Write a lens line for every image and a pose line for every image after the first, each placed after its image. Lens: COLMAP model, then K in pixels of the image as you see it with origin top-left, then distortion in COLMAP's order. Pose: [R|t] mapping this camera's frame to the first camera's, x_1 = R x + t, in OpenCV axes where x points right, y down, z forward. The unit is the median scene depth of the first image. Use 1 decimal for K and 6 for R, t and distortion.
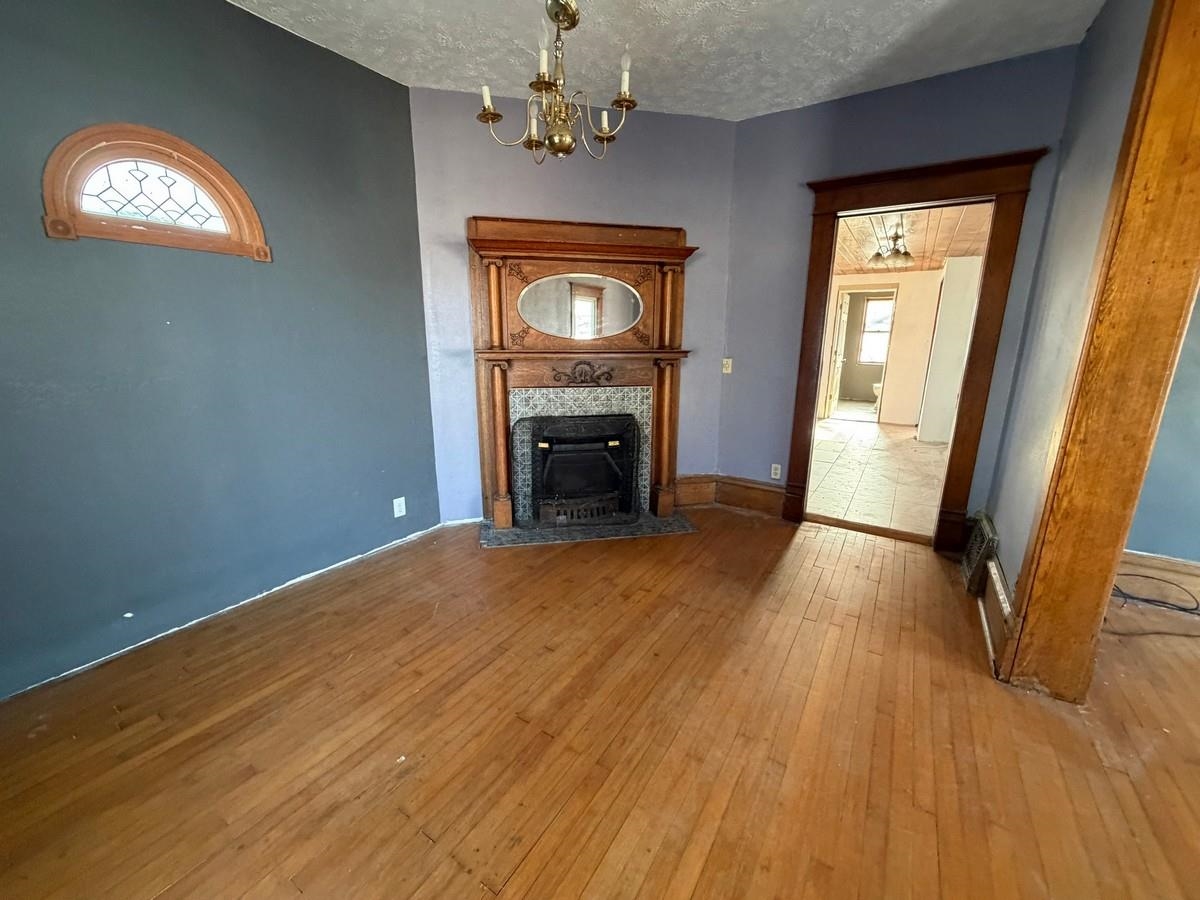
lens RADIAL K [[477.5, 0, 601.3], [0, 477.5, 450.3], [0, 0, 1]] dist [-0.000525, -0.000020]
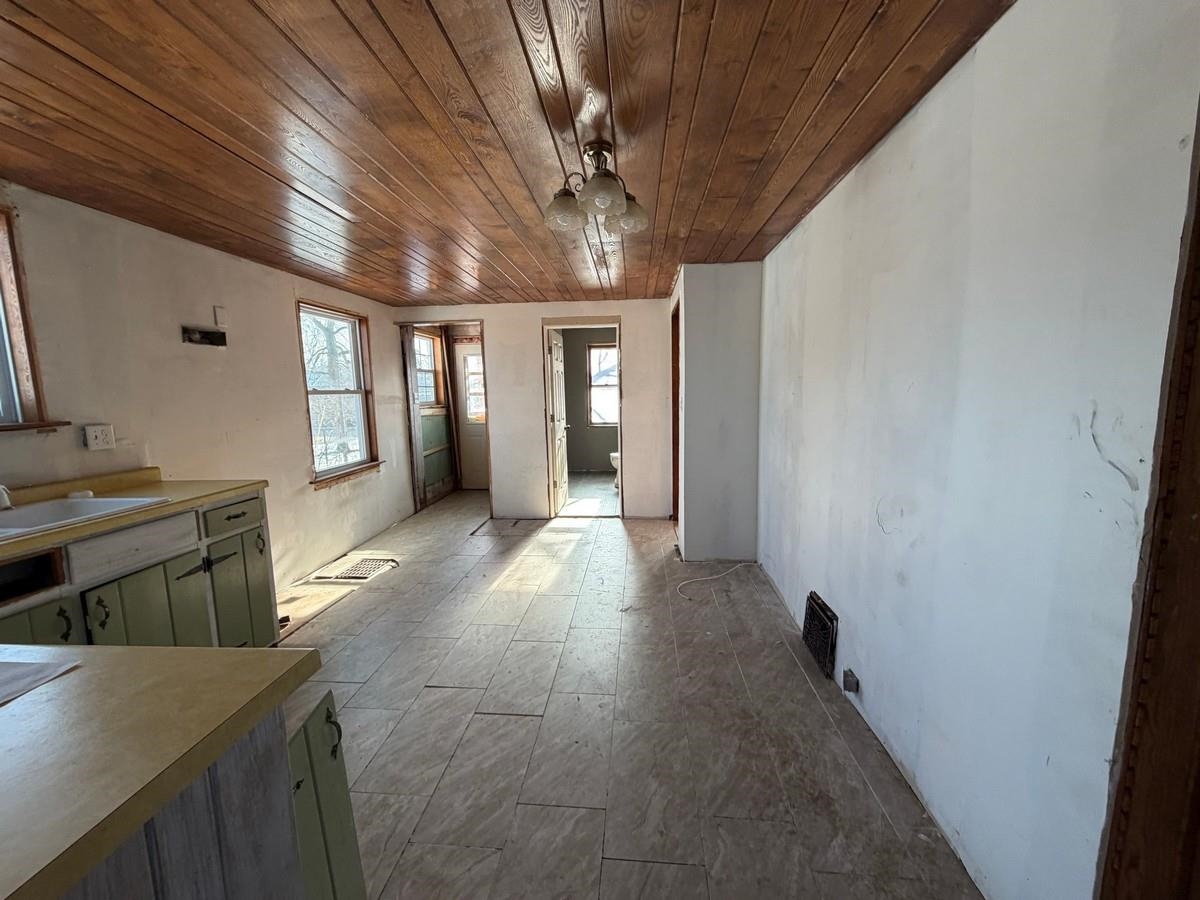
lens RADIAL K [[477.5, 0, 599.6], [0, 477.5, 450.5], [0, 0, 1]] dist [-0.000525, -0.000020]
pose [[0.882004, -0.081687, 0.464107, 0.221709], [0.134797, 0.987443, -0.082374, -0.090084], [-0.451550, 0.135215, 0.881941, 0.367001]]
